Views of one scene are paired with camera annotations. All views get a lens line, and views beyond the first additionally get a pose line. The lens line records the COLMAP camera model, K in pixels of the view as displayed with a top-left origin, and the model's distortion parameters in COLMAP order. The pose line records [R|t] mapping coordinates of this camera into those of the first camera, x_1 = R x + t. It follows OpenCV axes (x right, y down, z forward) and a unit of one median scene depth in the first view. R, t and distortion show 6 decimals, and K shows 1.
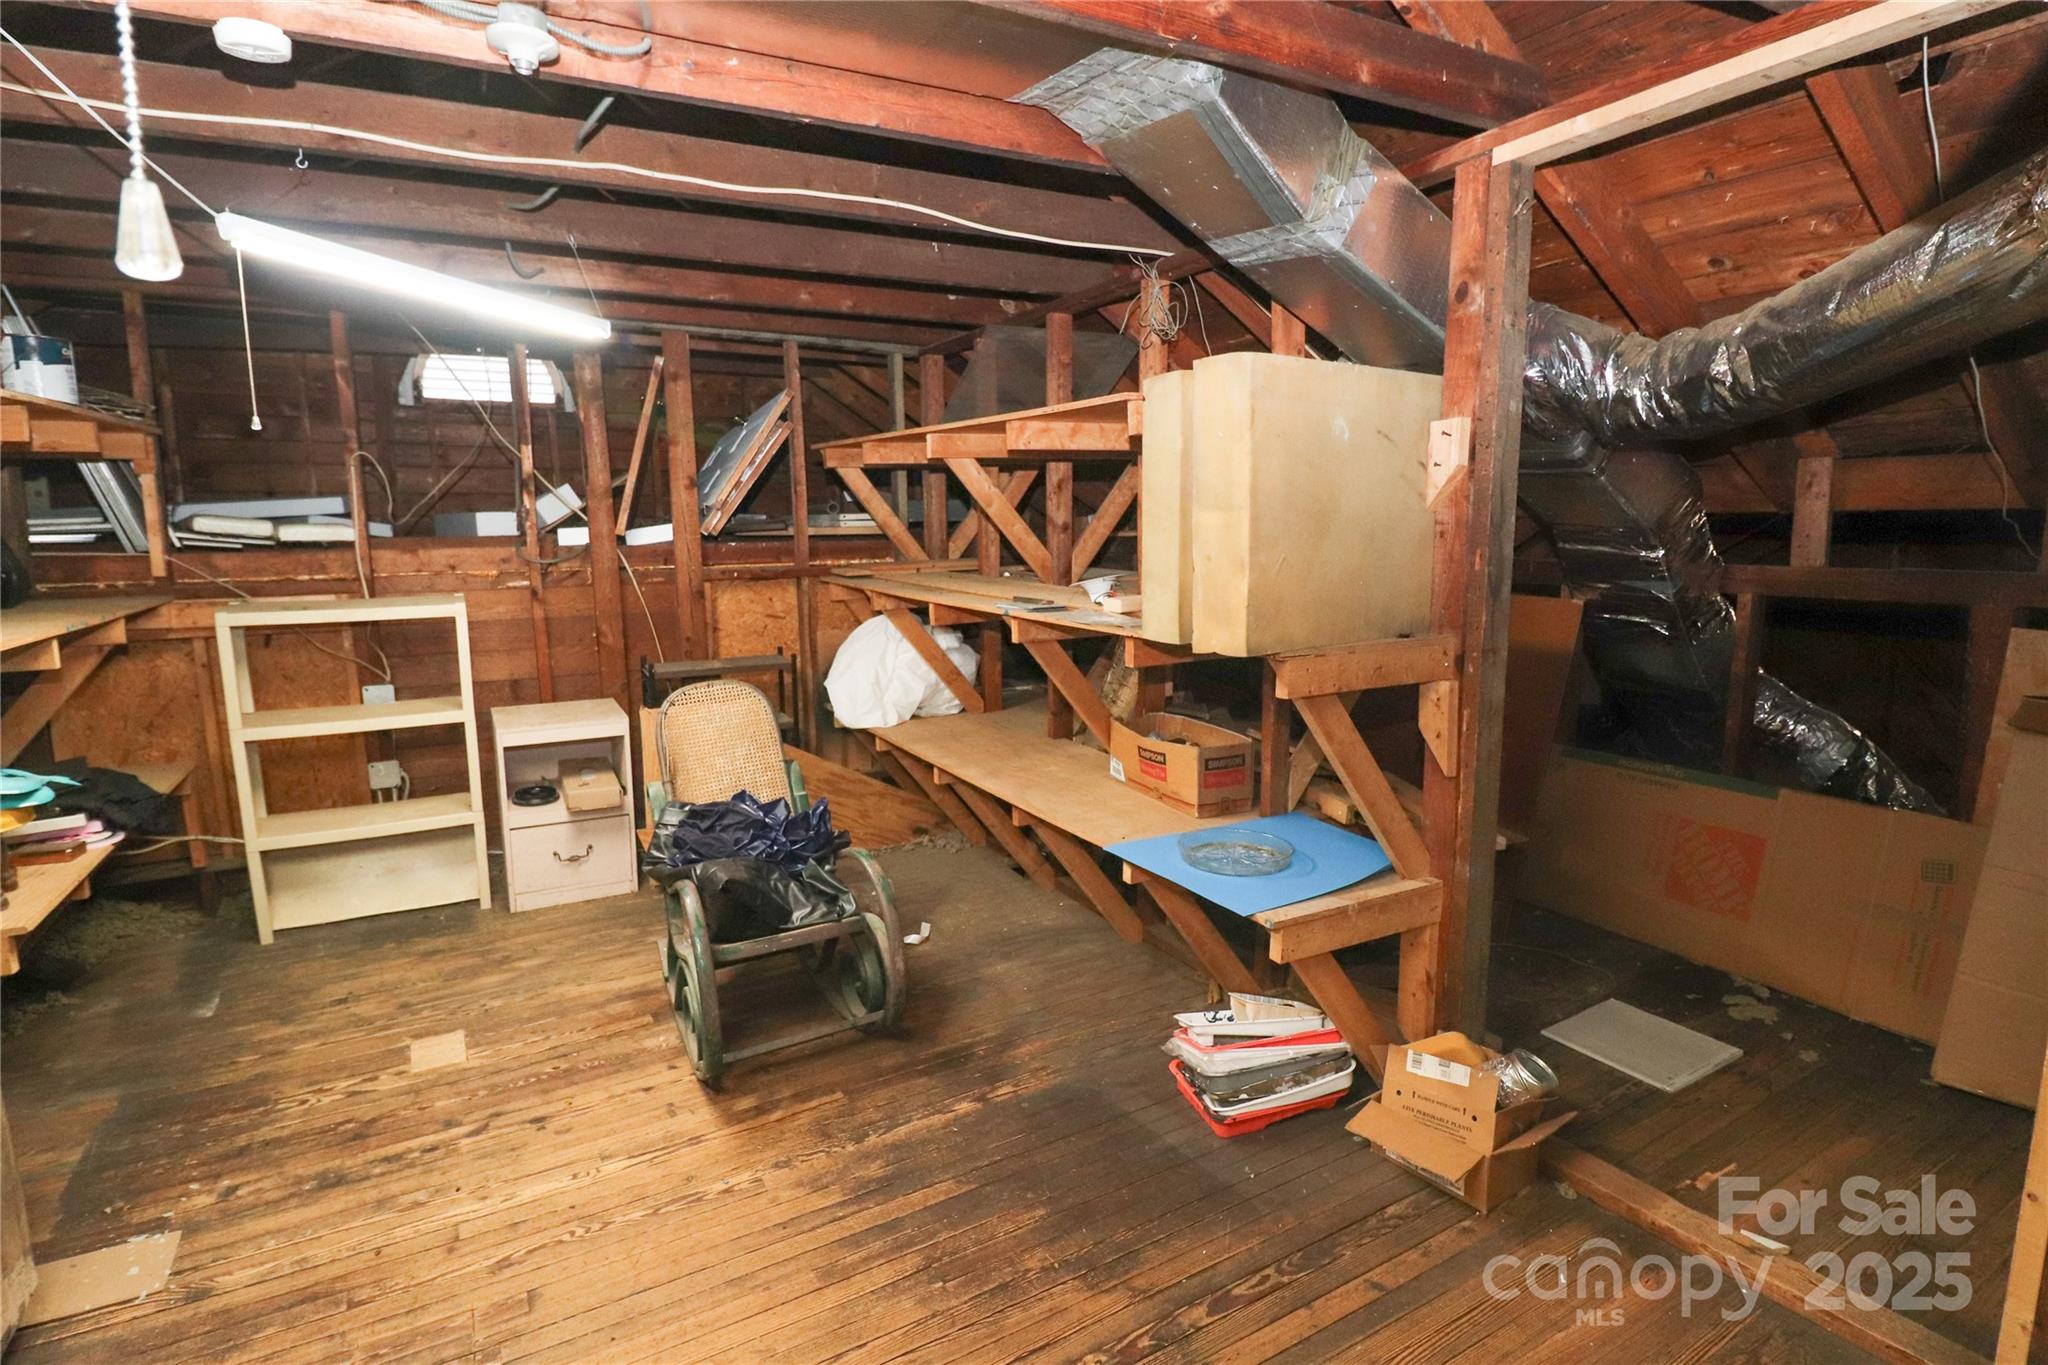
lens RADIAL K [[993.2, 0, 1011.5], [0, 993.2, 677.4], [0, 0, 1]] dist [-0.002456, -0.000501]
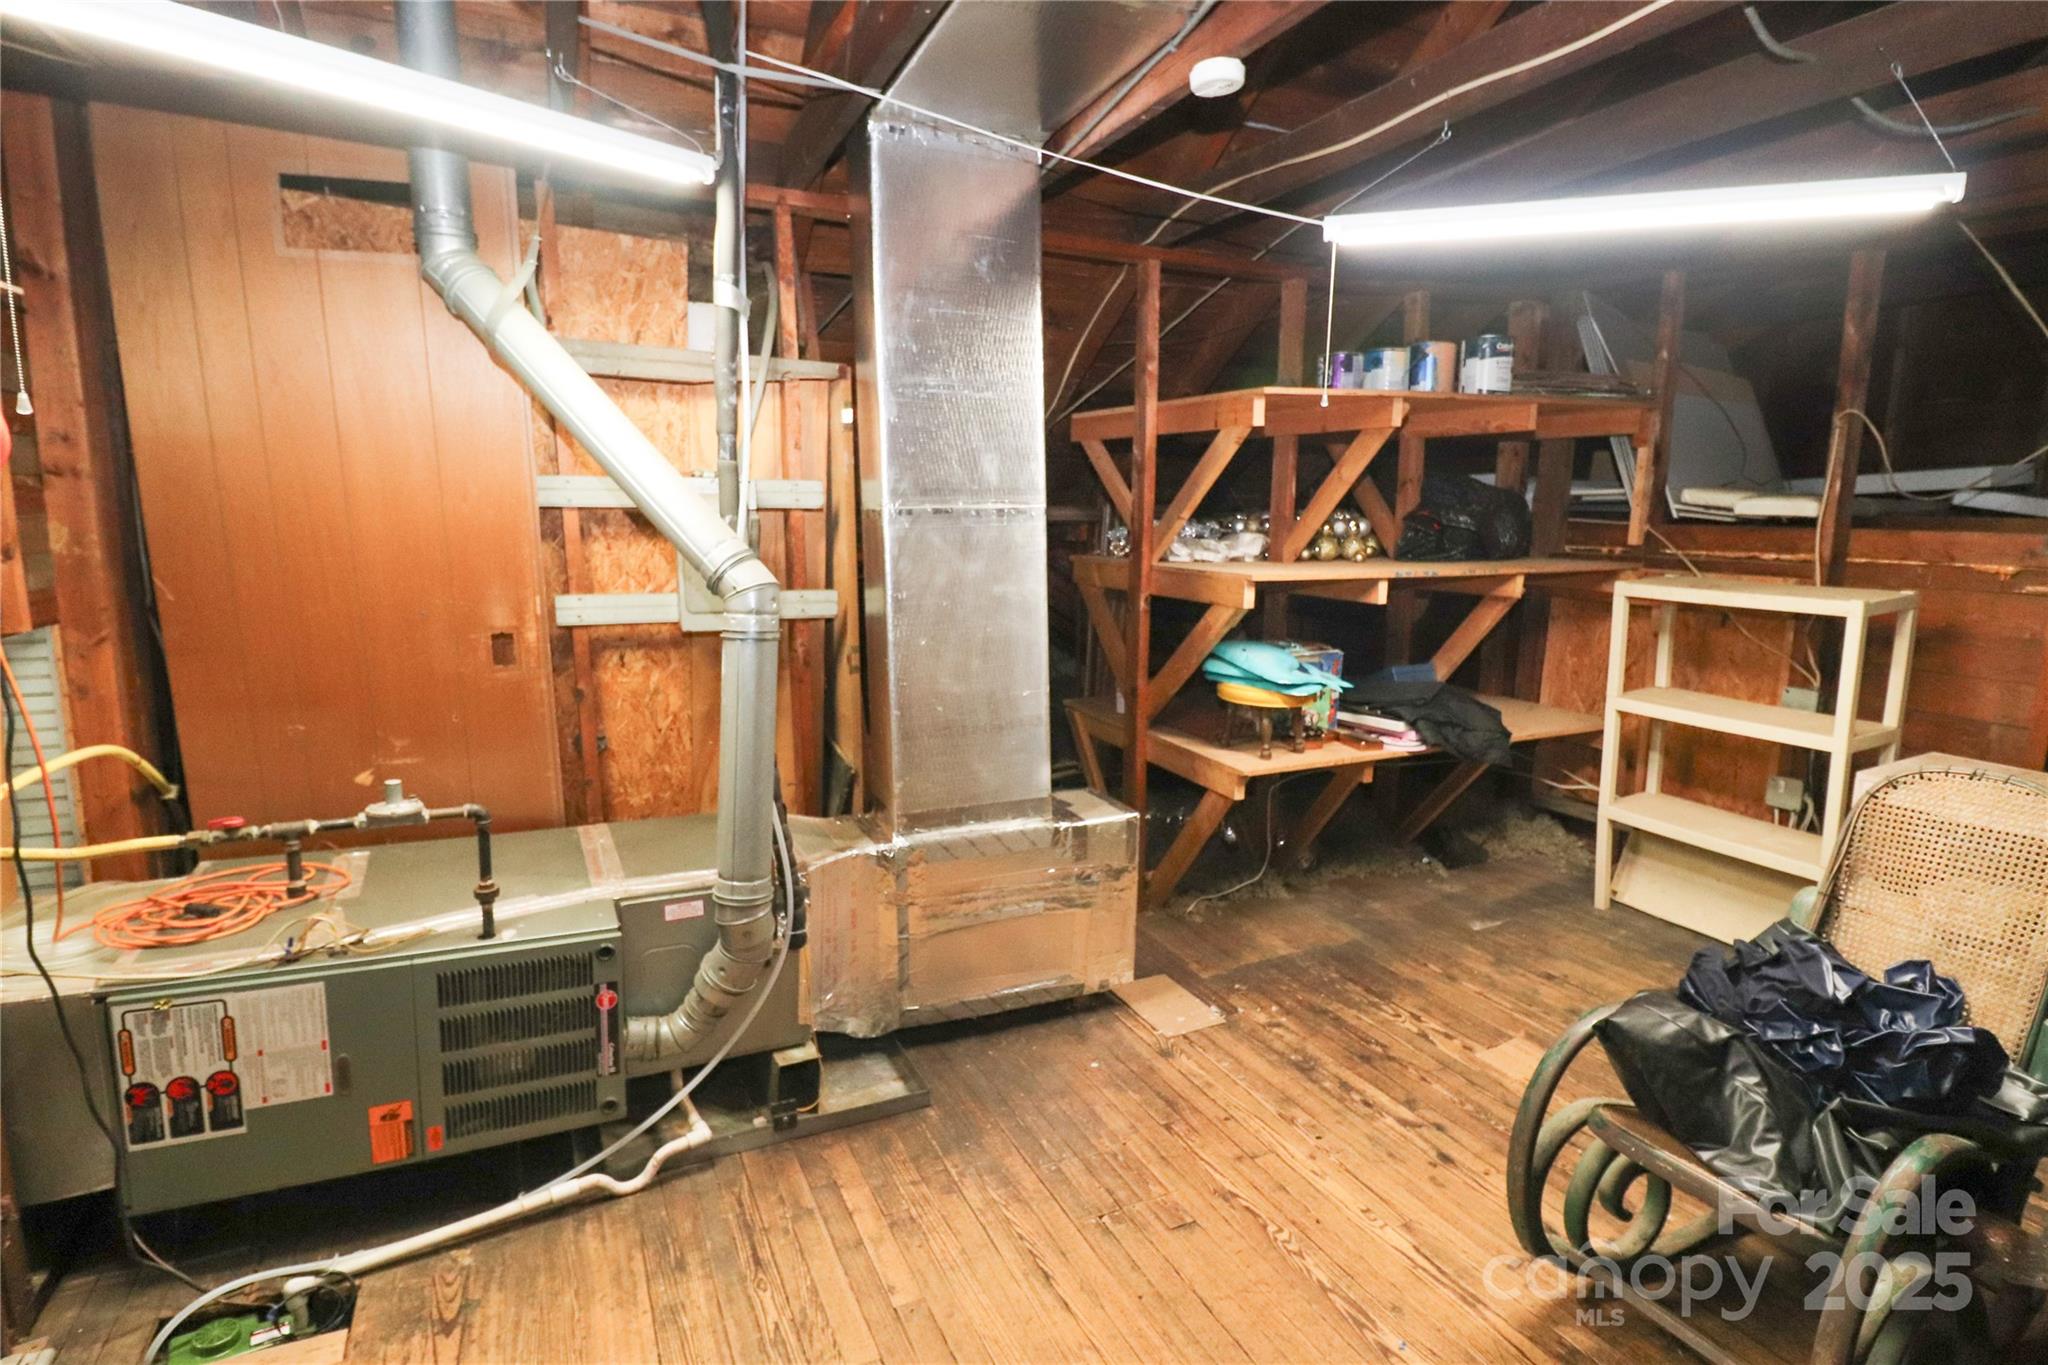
lens RADIAL K [[993.2, 0, 1011.5], [0, 993.2, 677.4], [0, 0, 1]] dist [-0.002456, -0.000501]
pose [[-0.032681, 0.186125, -0.981982, 0.326877], [-0.164927, 0.968034, 0.188971, -0.078301], [0.985764, 0.168131, -0.000939, 0.522539]]
